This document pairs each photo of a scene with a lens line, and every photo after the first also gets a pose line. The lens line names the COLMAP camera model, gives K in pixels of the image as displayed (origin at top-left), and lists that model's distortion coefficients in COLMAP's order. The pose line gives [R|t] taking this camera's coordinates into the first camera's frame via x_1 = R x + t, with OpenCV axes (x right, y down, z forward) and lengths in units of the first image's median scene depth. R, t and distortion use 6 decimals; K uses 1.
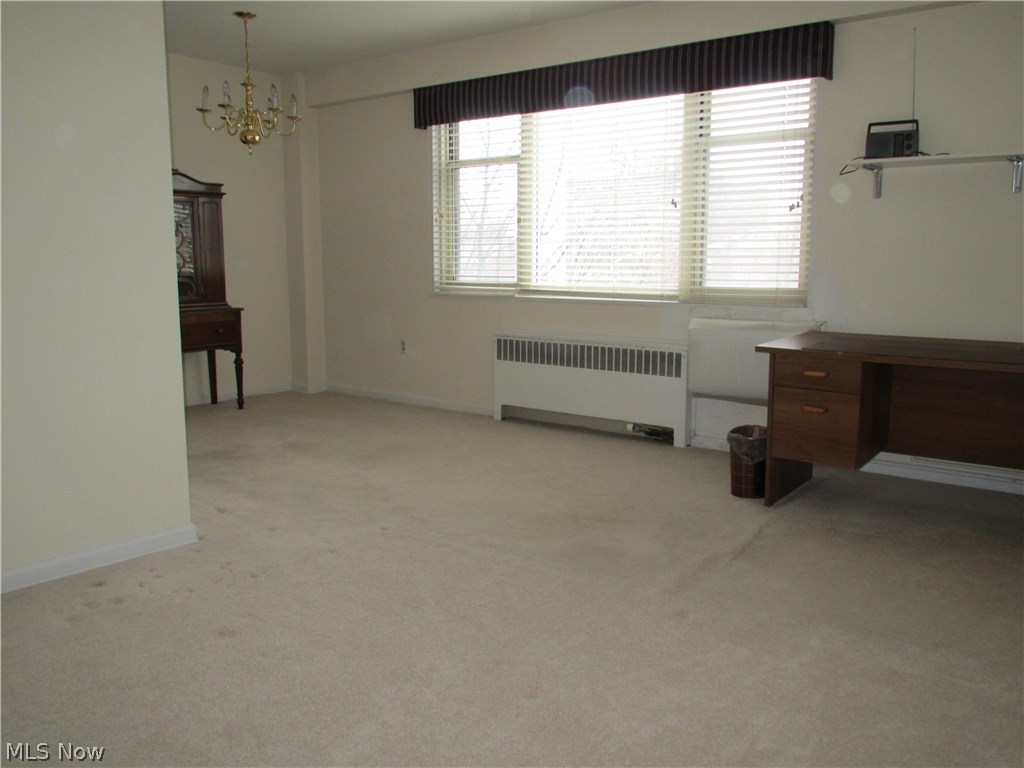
lens RADIAL K [[855.9, 0, 512.0], [0, 855.9, 384.0], [0, 0, 1]] dist [-0.007703, -0.007077]
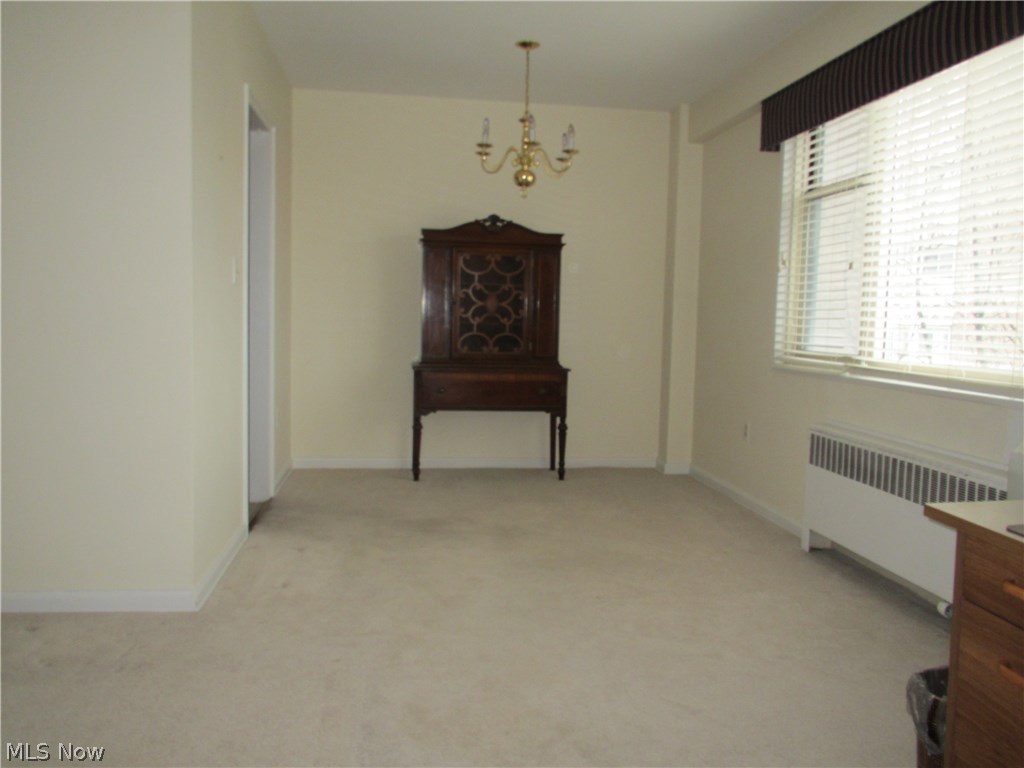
lens RADIAL K [[855.9, 0, 512.0], [0, 855.9, 384.0], [0, 0, 1]] dist [-0.007703, -0.007077]
pose [[0.731694, 0.074201, -0.677582, 0.314120], [-0.127369, 0.991432, -0.028970, -0.047945], [0.669627, 0.107501, 0.734876, 0.363009]]
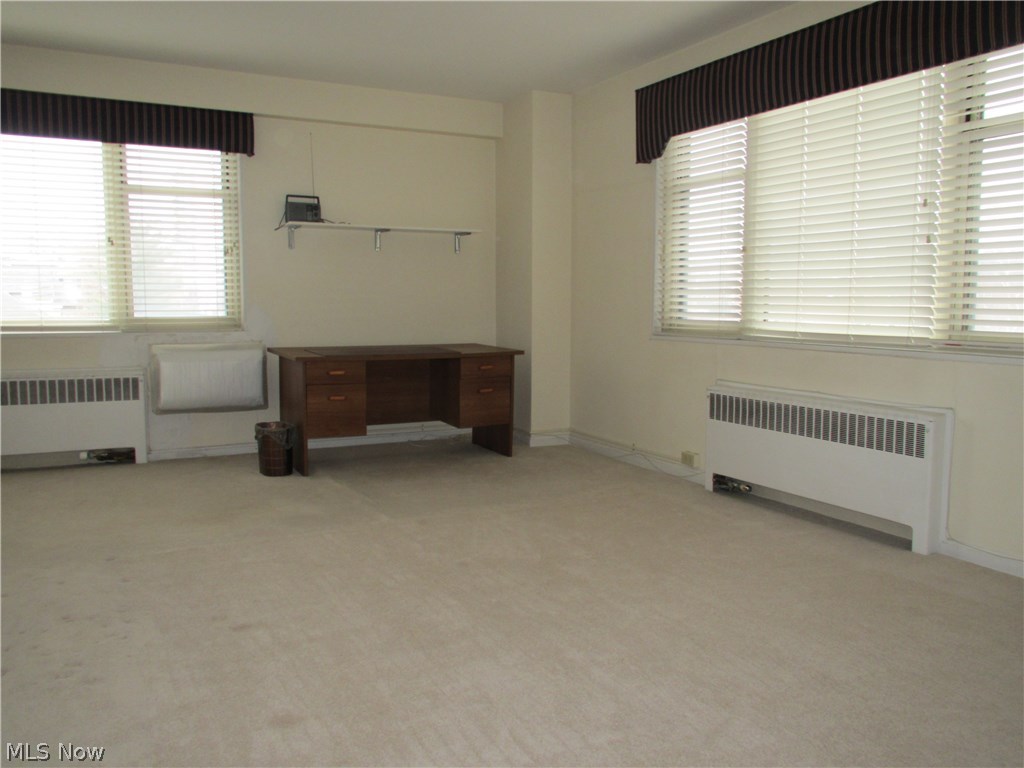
lens RADIAL K [[855.9, 0, 512.0], [0, 855.9, 384.0], [0, 0, 1]] dist [-0.007703, -0.007077]
pose [[0.436043, -0.091621, 0.895250, -0.557605], [0.129727, 0.990813, 0.038216, -0.007066], [-0.890526, 0.099474, 0.443923, 0.078030]]
